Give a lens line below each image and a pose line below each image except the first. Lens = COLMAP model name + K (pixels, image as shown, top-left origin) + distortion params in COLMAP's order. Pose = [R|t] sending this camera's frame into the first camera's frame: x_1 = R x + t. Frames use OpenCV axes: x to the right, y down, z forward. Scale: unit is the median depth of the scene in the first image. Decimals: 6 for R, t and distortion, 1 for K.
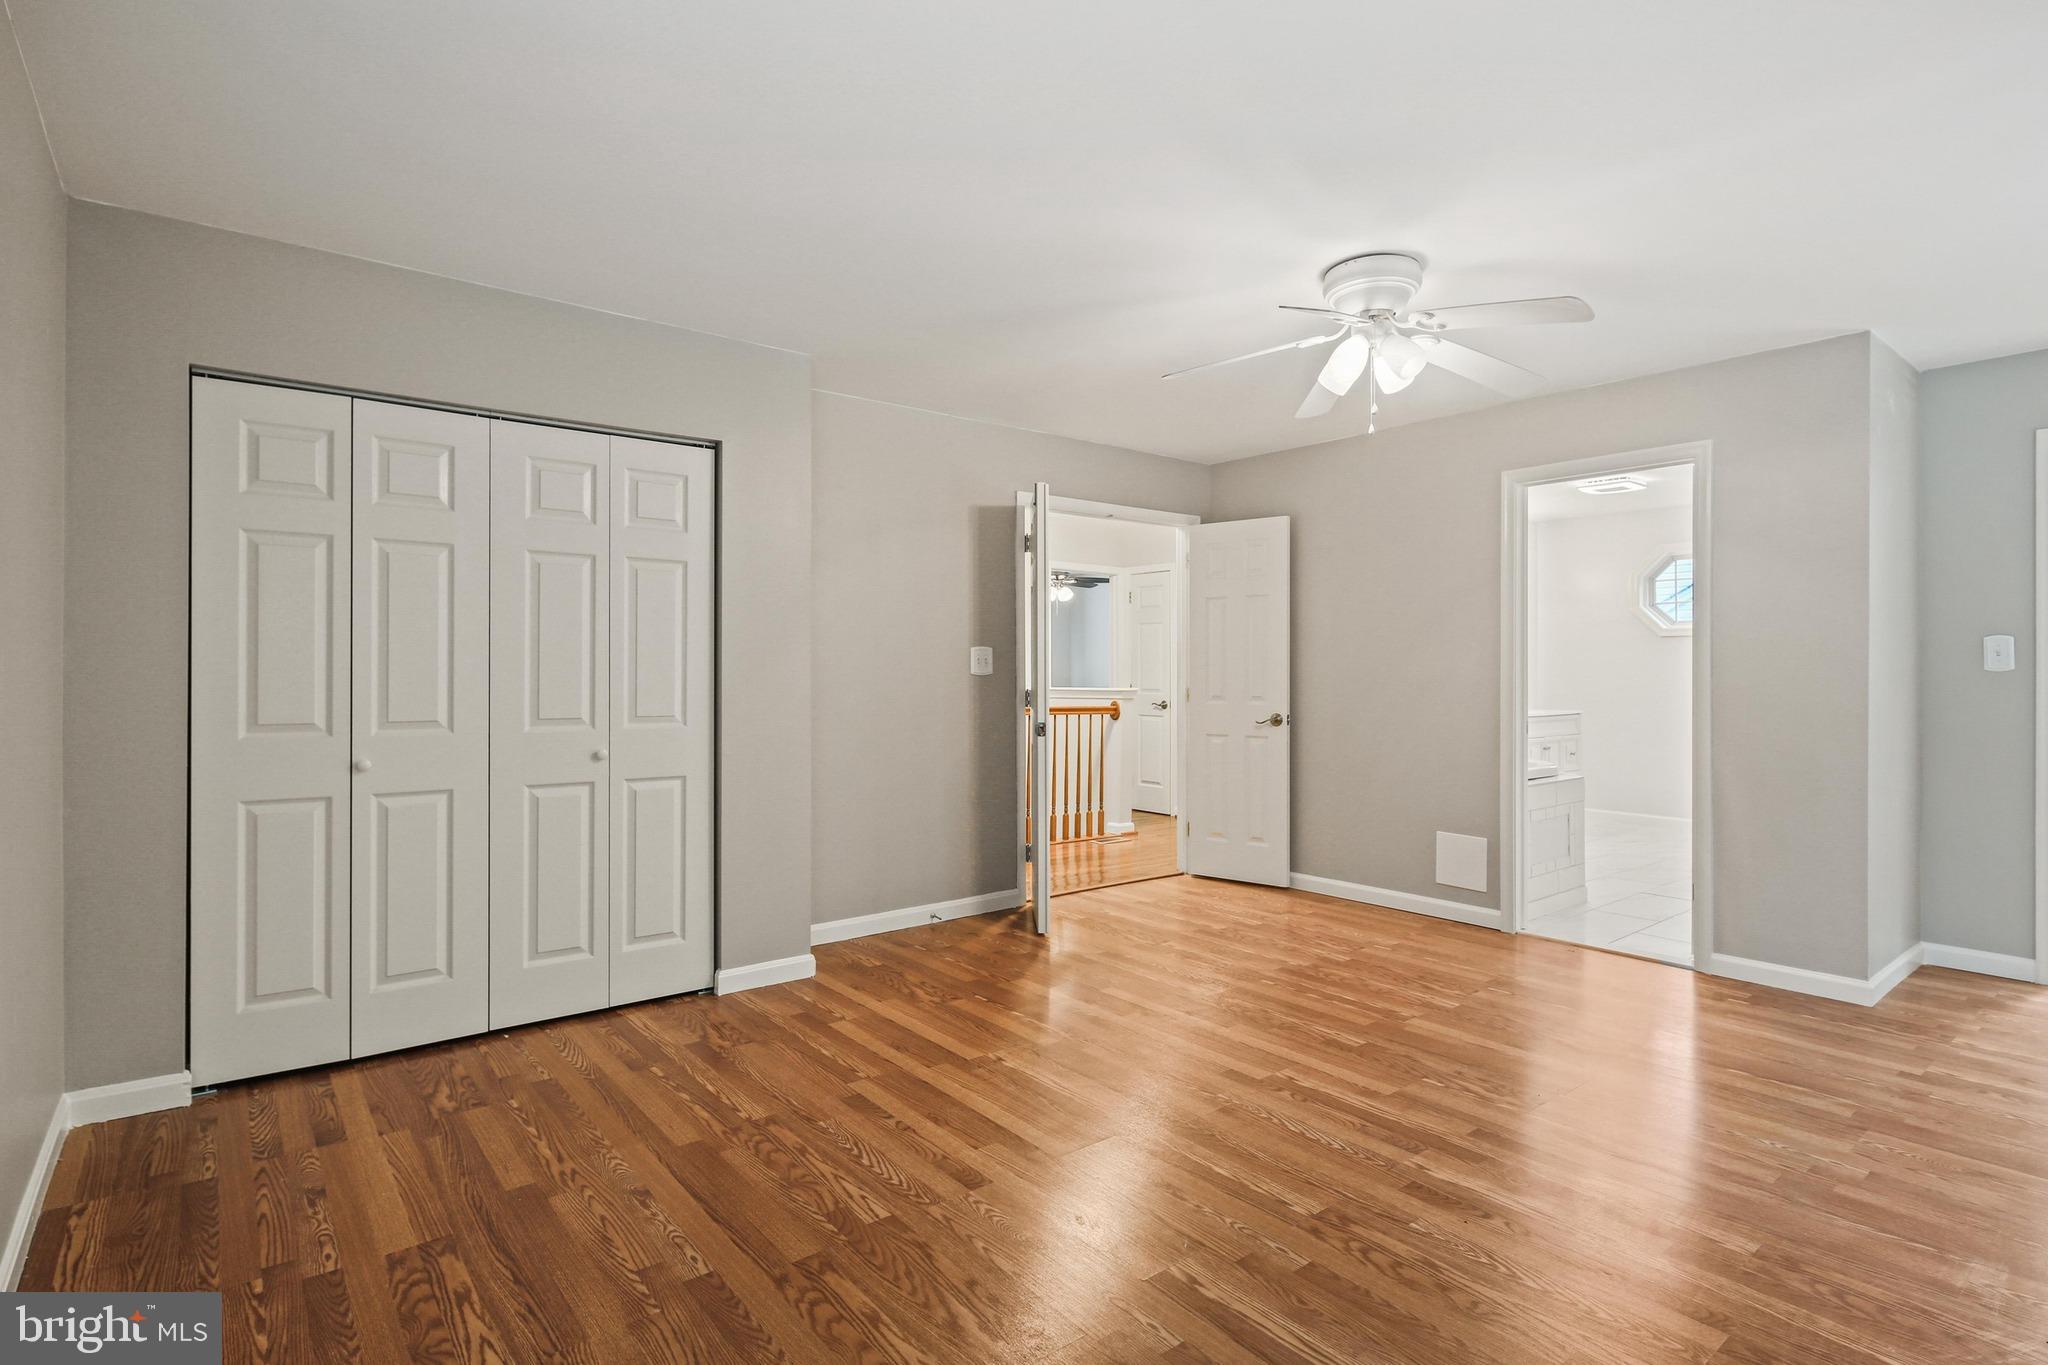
lens RADIAL K [[1010.0, 0, 1024.0], [0, 1010.0, 682.5], [0, 0, 1]] dist [0.005042, 0.000079]
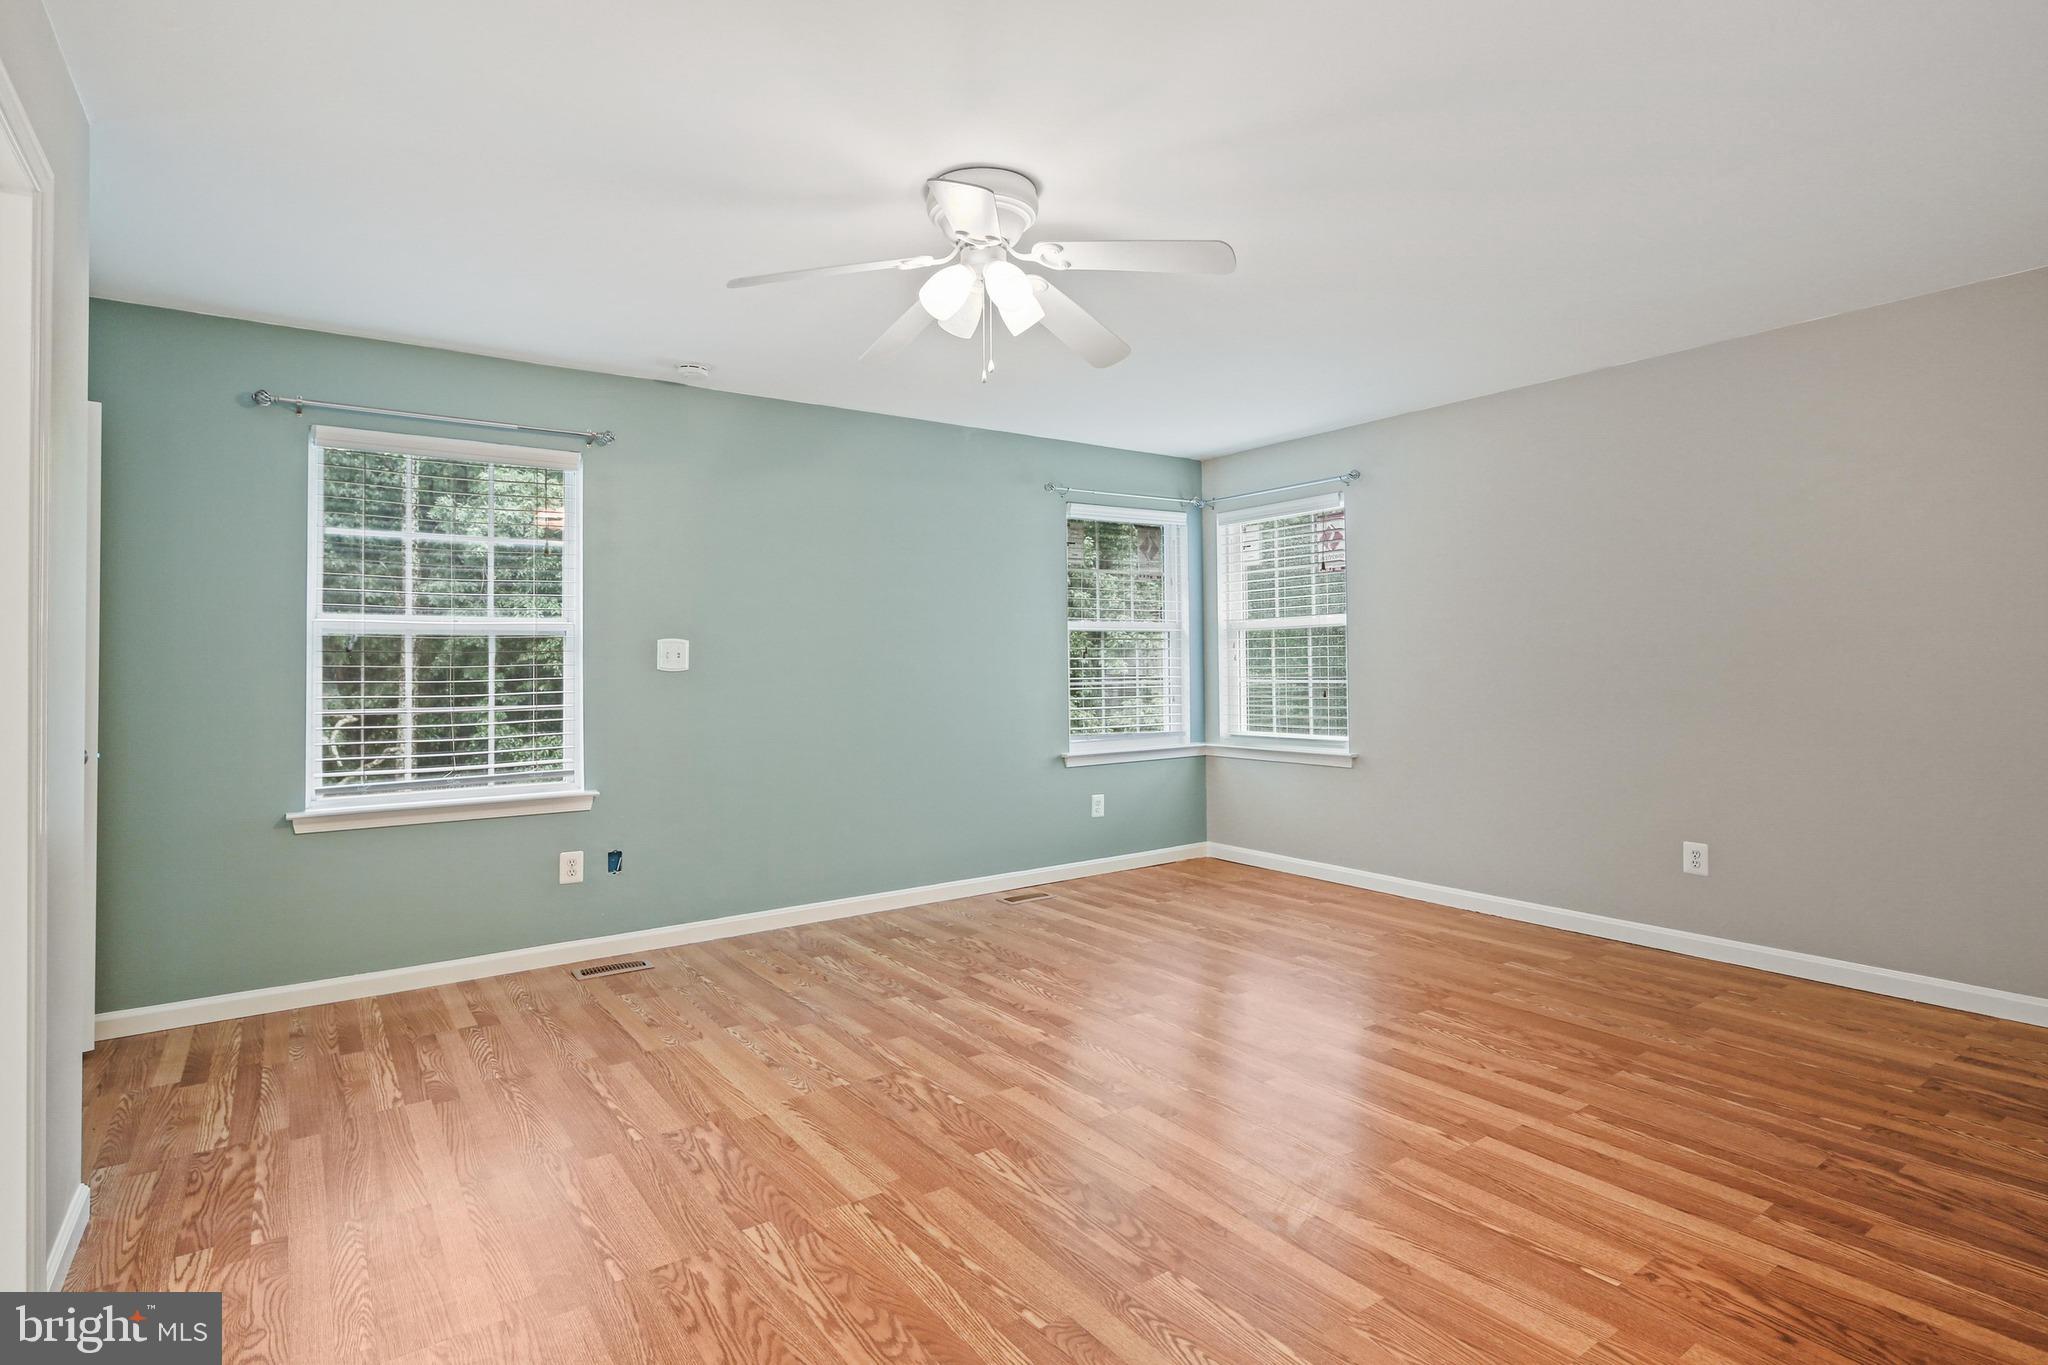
lens RADIAL K [[1010.0, 0, 1024.0], [0, 1010.0, 682.5], [0, 0, 1]] dist [0.005042, 0.000079]
pose [[-0.998404, 0.008537, 0.055825, 0.277526], [0.010215, 0.999503, 0.029836, -0.021379], [-0.055542, 0.030359, -0.997995, 1.881911]]
